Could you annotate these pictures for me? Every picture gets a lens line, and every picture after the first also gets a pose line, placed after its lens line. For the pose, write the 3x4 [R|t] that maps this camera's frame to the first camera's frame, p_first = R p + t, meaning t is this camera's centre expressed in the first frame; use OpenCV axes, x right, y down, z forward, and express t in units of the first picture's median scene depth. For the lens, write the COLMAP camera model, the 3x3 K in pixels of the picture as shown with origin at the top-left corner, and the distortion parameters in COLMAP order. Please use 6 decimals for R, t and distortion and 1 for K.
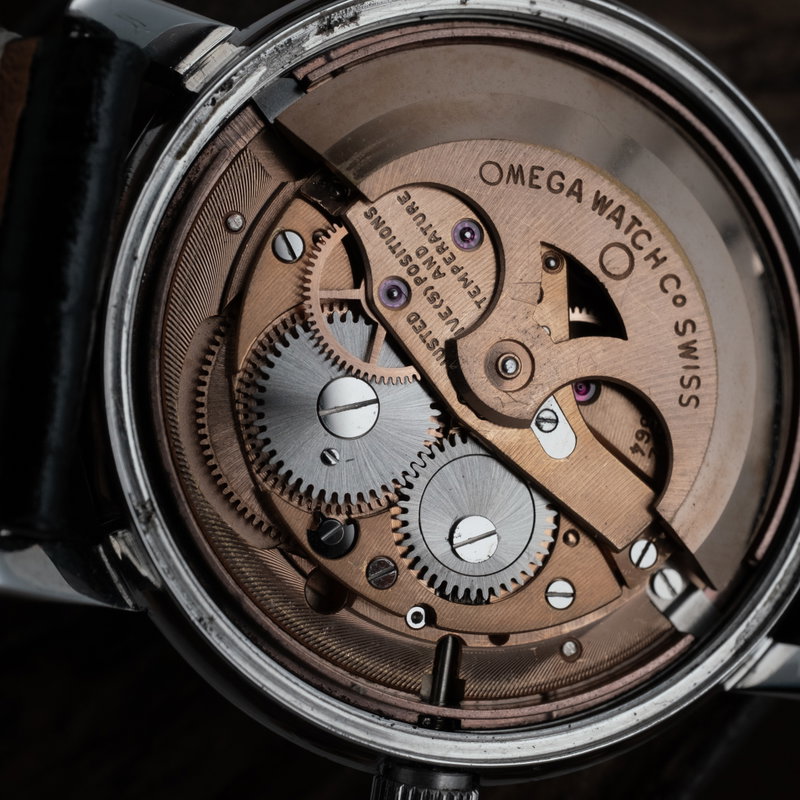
lens RADIAL K [[1467.6, 0, 400.0], [0, 1467.6, 400.0], [0, 0, 1]] dist [0.020976, 0.182885]
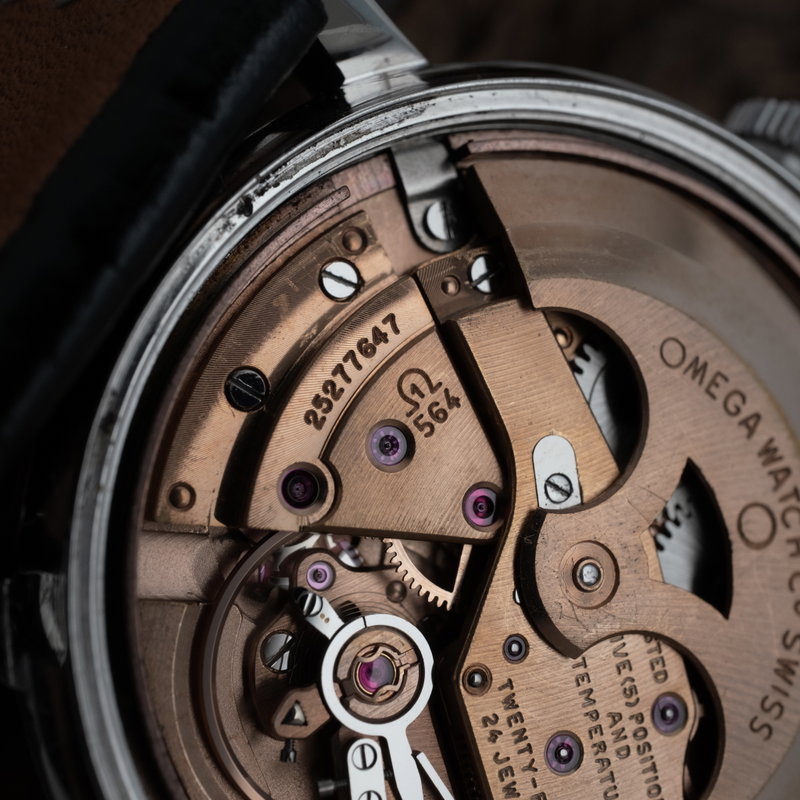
lens RADIAL K [[1467.6, 0, 400.0], [0, 1467.6, 400.0], [0, 0, 1]] dist [0.020976, 0.182885]
pose [[-0.736877, -0.436826, -0.515941, 0.591463], [0.344368, -0.899302, 0.269568, -0.184632], [-0.581742, 0.020965, 0.813103, 0.423508]]
